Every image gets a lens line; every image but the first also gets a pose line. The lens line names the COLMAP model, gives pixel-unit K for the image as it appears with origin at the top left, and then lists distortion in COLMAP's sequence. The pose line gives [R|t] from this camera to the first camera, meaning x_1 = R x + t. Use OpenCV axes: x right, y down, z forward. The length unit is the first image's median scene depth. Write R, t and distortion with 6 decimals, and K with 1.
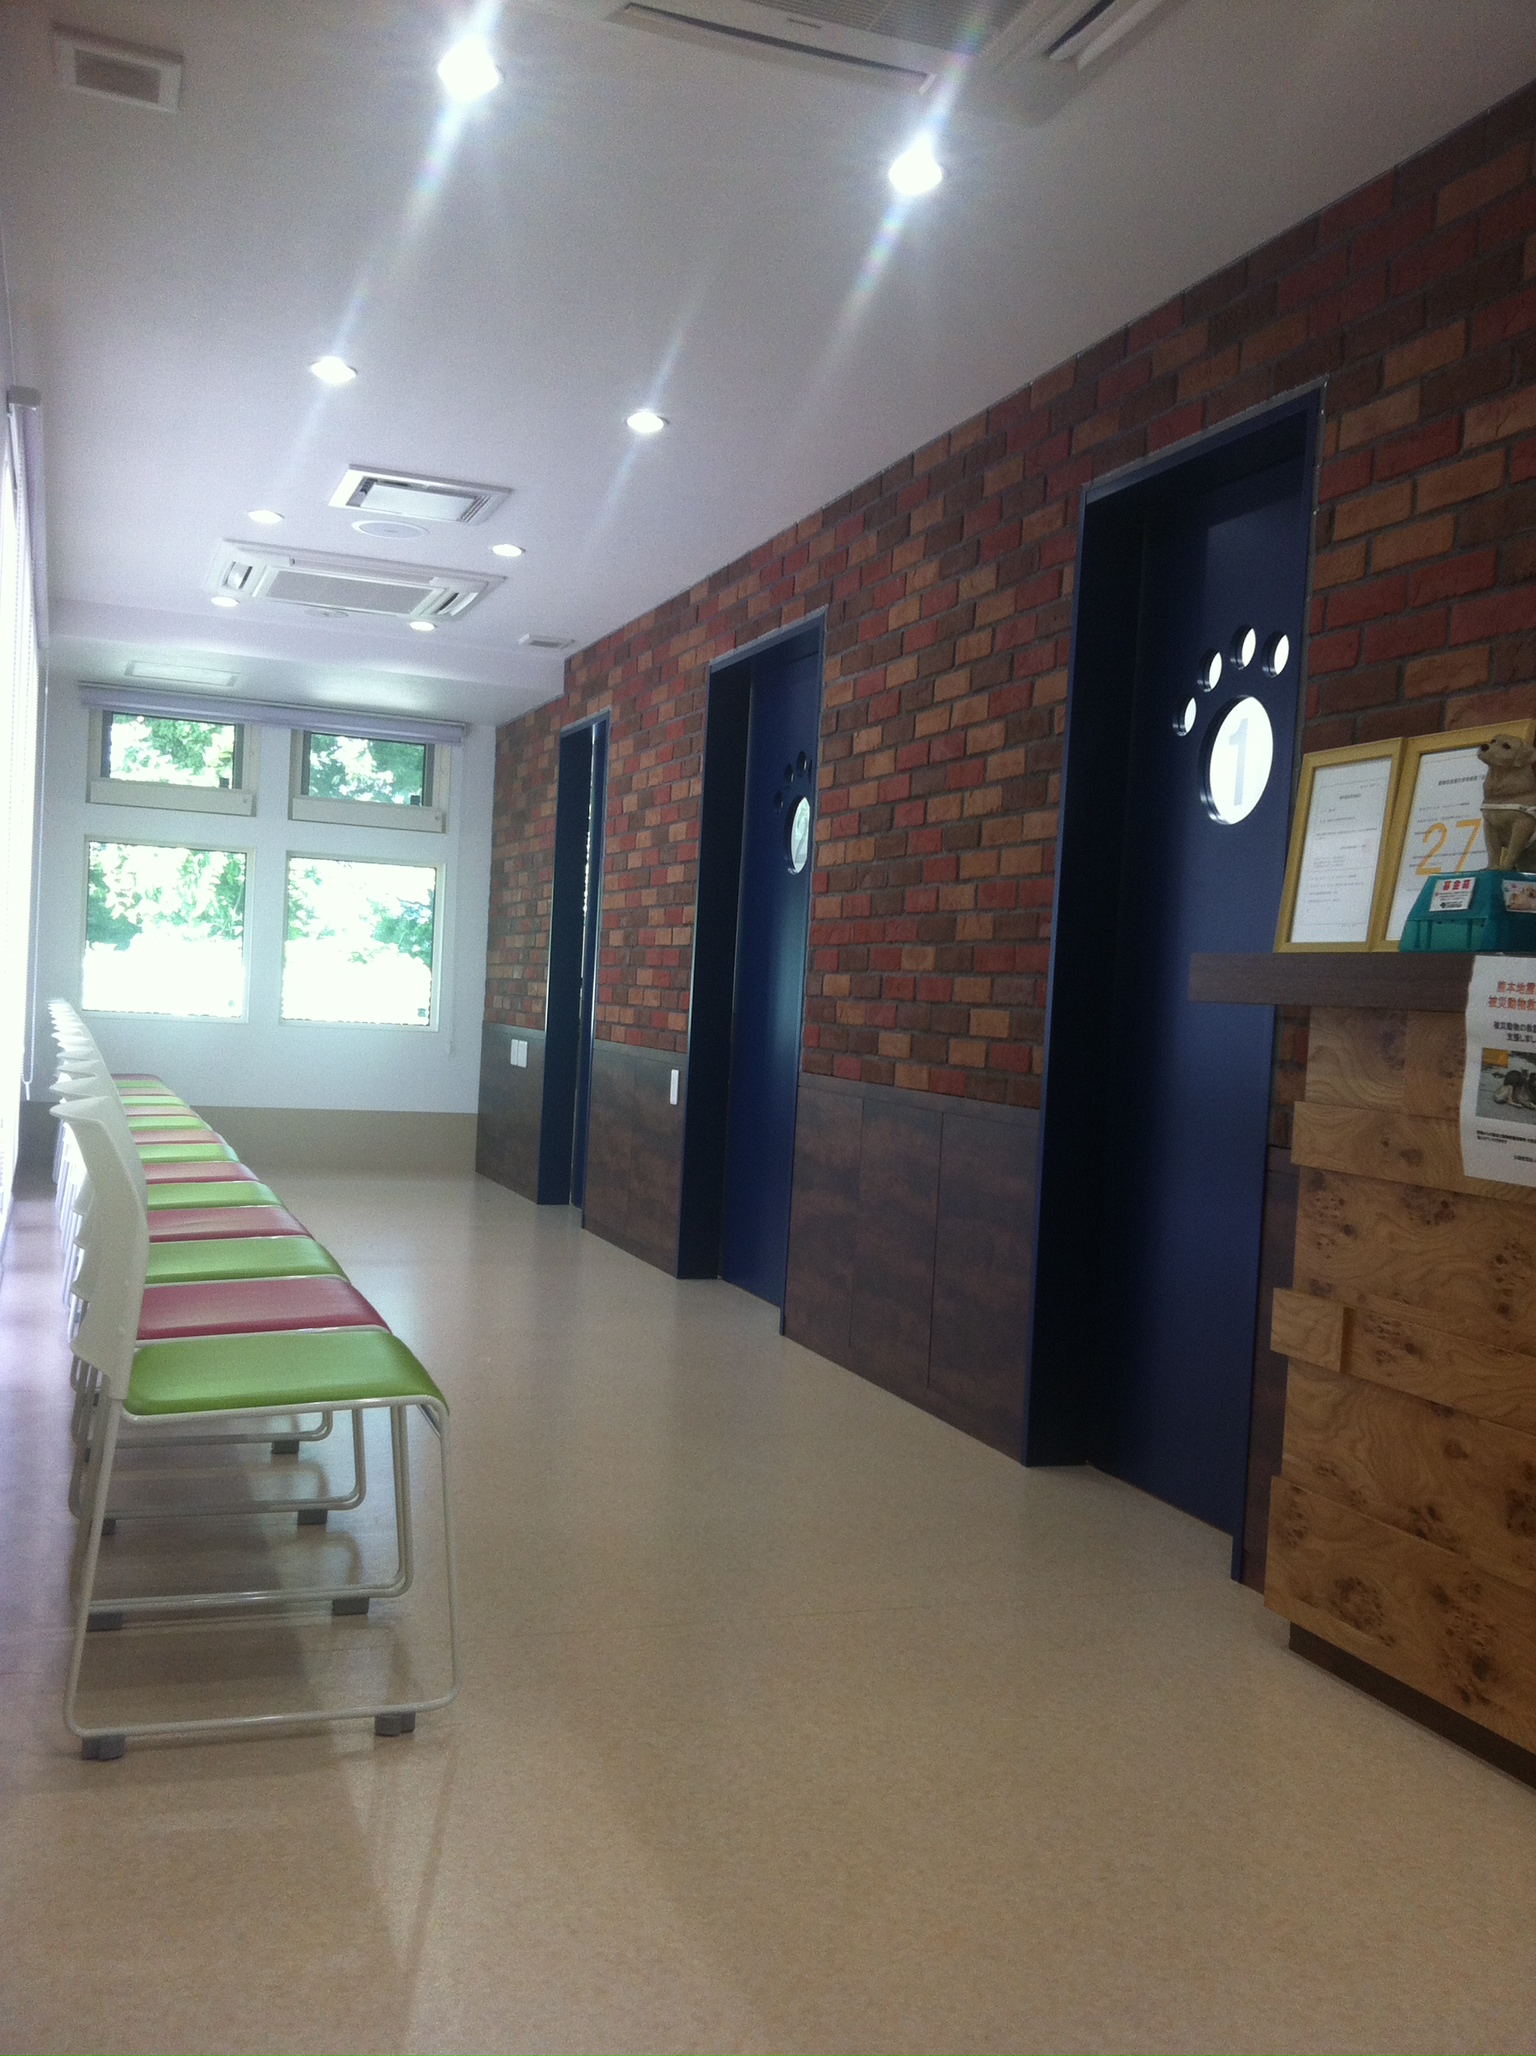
lens RADIAL K [[1892.3, 0, 765.3], [0, 1892.3, 1049.1], [0, 0, 1]] dist [0.026737, 0.000000]
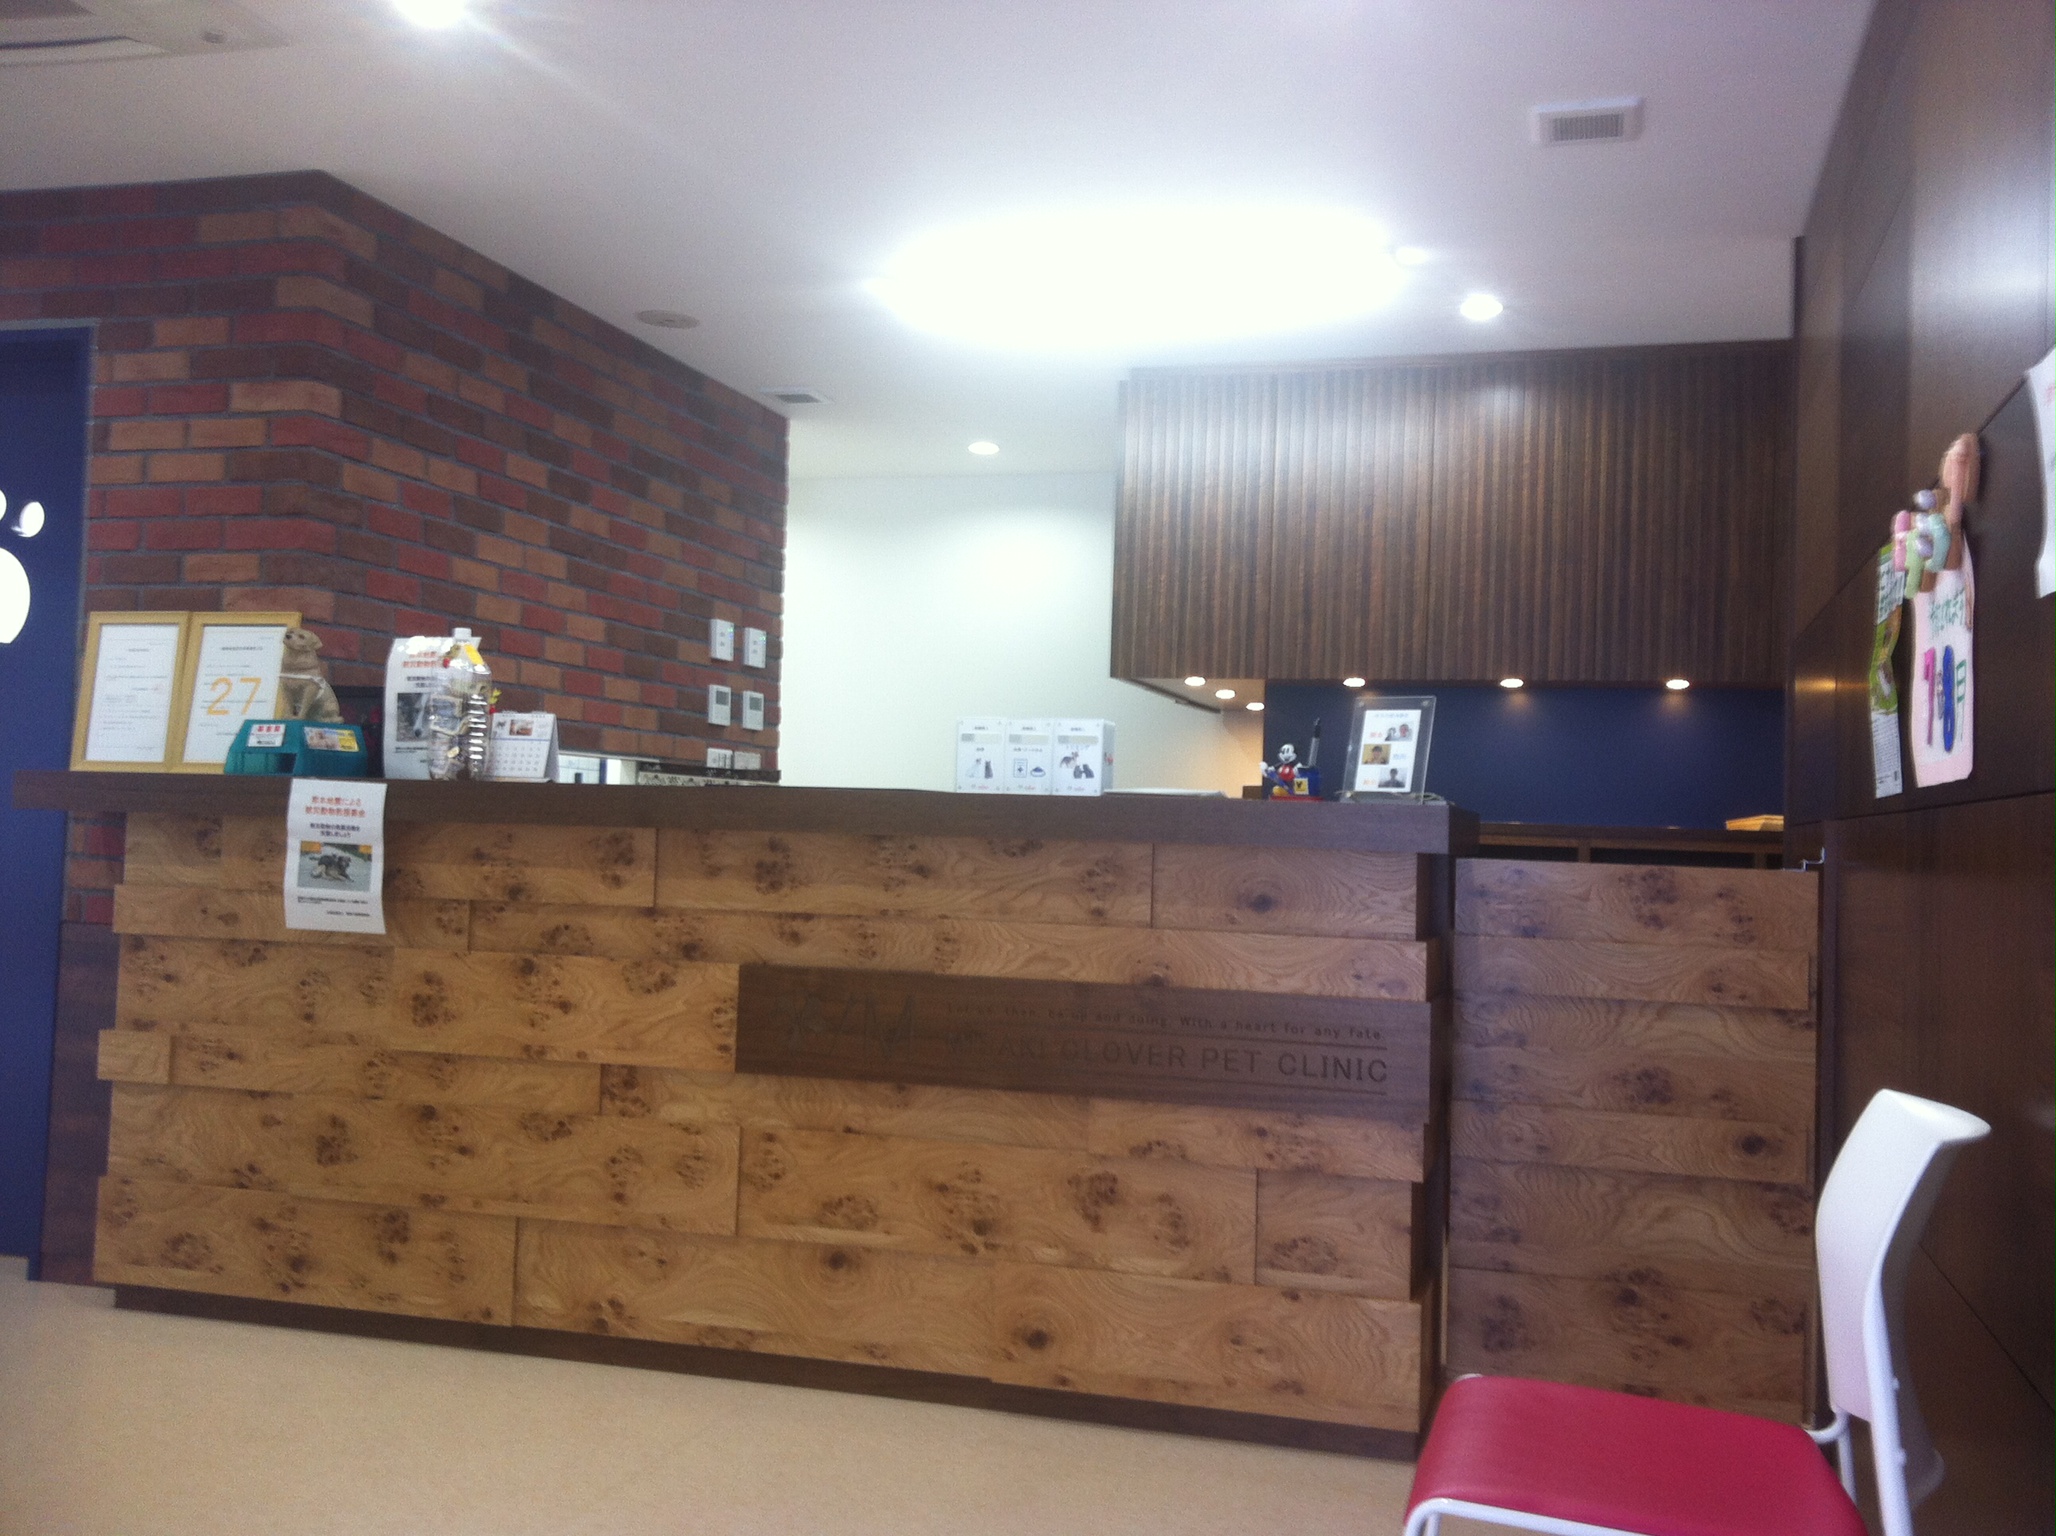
lens RADIAL K [[1892.3, 0, 1028.3], [0, 1892.3, 765.2], [0, 0, 1]] dist [0.026737, 0.000000]
pose [[0.598555, -0.009394, 0.801026, -0.410423], [0.027633, 0.999578, -0.008926, -0.026770], [-0.800605, 0.027478, 0.598563, -0.301946]]
